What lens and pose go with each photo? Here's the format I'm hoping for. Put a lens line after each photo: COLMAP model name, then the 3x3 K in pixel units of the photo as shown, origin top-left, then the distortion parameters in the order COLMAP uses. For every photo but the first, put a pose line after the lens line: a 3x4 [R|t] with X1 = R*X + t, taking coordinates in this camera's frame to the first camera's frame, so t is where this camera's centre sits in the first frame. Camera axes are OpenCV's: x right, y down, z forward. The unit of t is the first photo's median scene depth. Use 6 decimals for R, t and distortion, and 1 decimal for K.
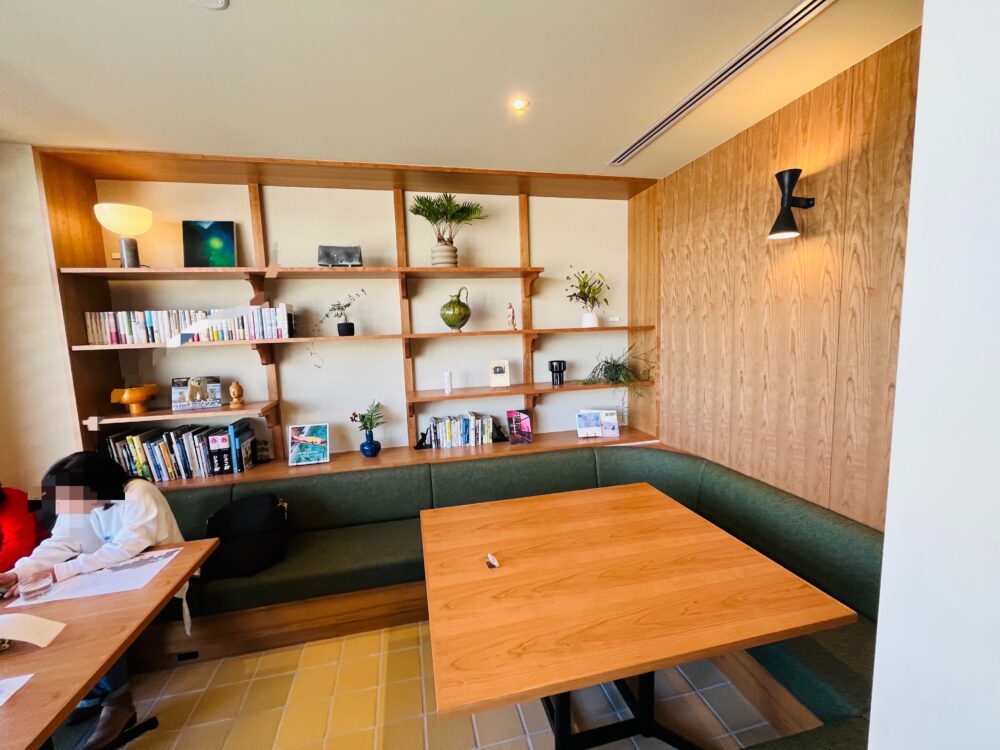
lens RADIAL K [[402.9, 0, 490.6], [0, 402.9, 381.5], [0, 0, 1]] dist [-0.009777, 0.000731]
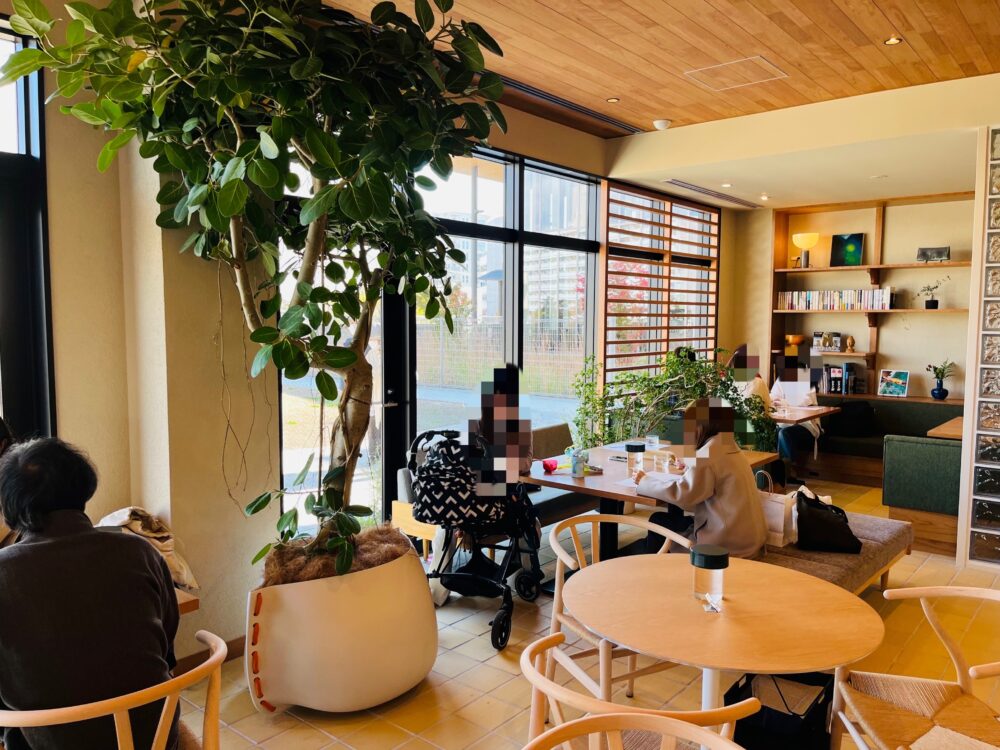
lens RADIAL K [[754.1, 0, 494.1], [0, 754.1, 377.9], [0, 0, 1]] dist [0.023157, -0.050807]
pose [[0.590074, 0.097668, -0.801420, 0.912314], [-0.124157, 0.991825, 0.029457, 0.245618], [0.797745, 0.082121, 0.597376, -1.839773]]
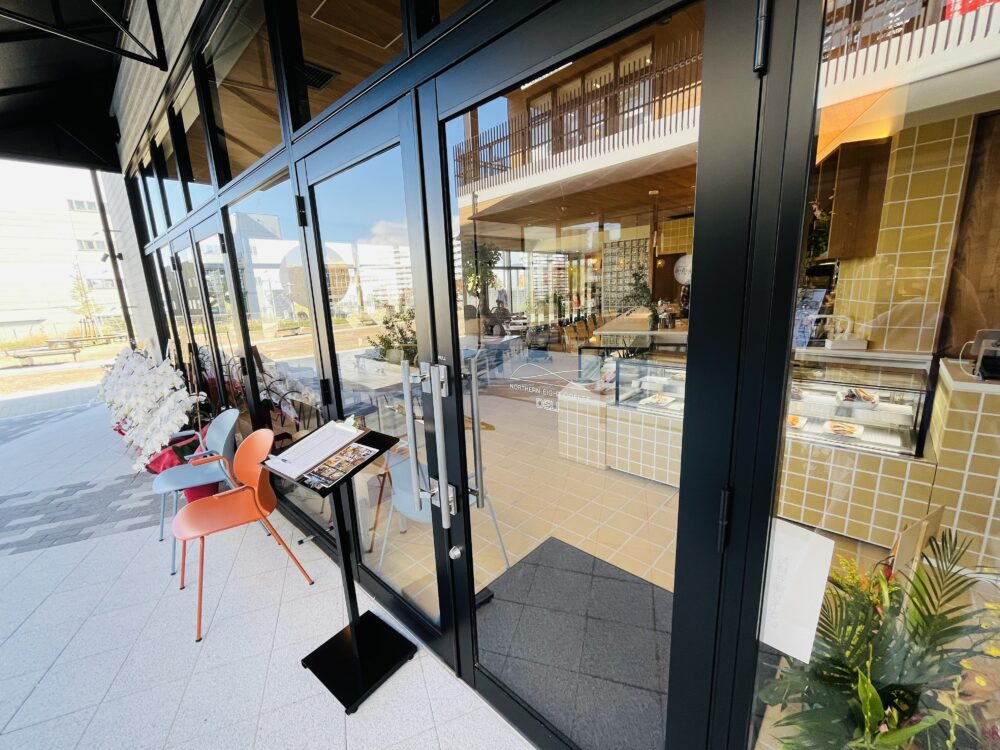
lens RADIAL K [[402.9, 0, 500.5], [0, 402.9, 375.6], [0, 0, 1]] dist [-0.009777, 0.000731]
pose [[0.556706, 0.179454, -0.811095, 3.363536], [-0.076522, 0.983315, 0.165035, 0.396459], [0.827178, -0.029810, 0.561149, -3.433803]]
